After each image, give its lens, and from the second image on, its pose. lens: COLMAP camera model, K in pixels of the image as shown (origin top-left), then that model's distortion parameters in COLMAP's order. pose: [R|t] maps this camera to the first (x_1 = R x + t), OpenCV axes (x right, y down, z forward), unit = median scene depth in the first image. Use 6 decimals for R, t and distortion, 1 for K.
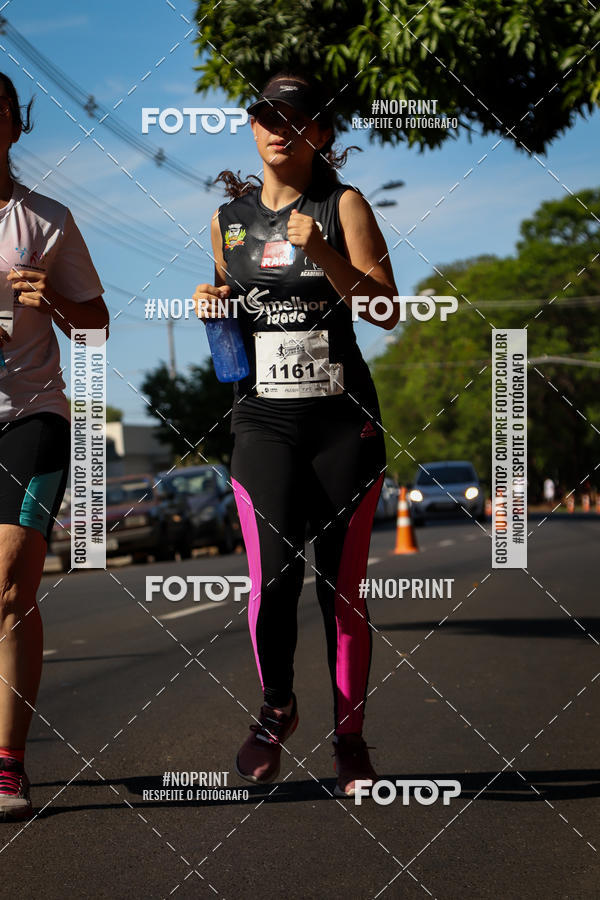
lens RADIAL K [[6116.7, 0, 300.0], [0, 6116.7, 437.0], [0, 0, 1]] dist [3.469212, -35.971277]
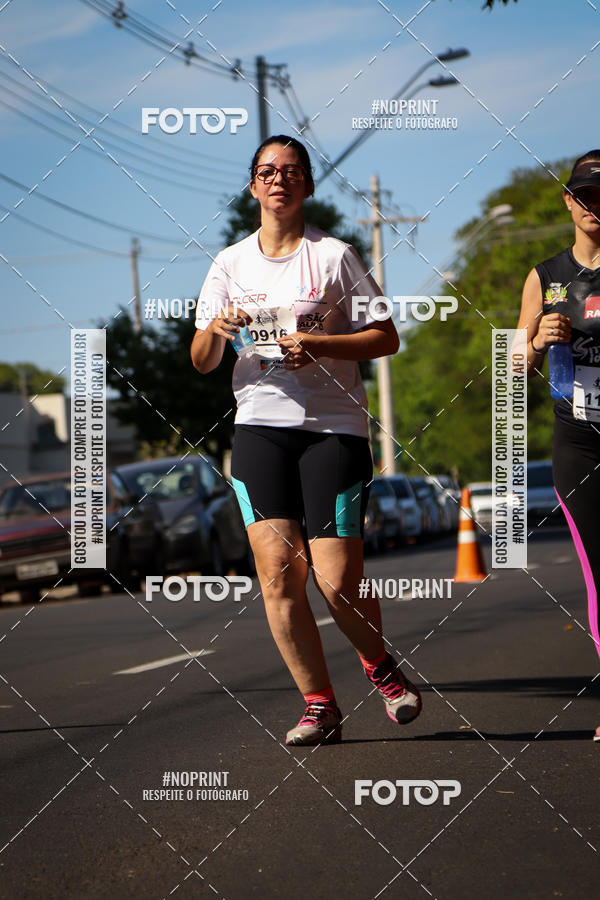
lens RADIAL K [[5345.1, 0, 326.8], [0, 5345.1, 455.3], [0, 0, 1]] dist [1.883090, -6.252640]
pose [[0.999475, 0.003287, -0.032220, 0.020761], [-0.003088, 0.999976, 0.006222, 0.000685], [0.032239, -0.006120, 0.999461, 0.387635]]
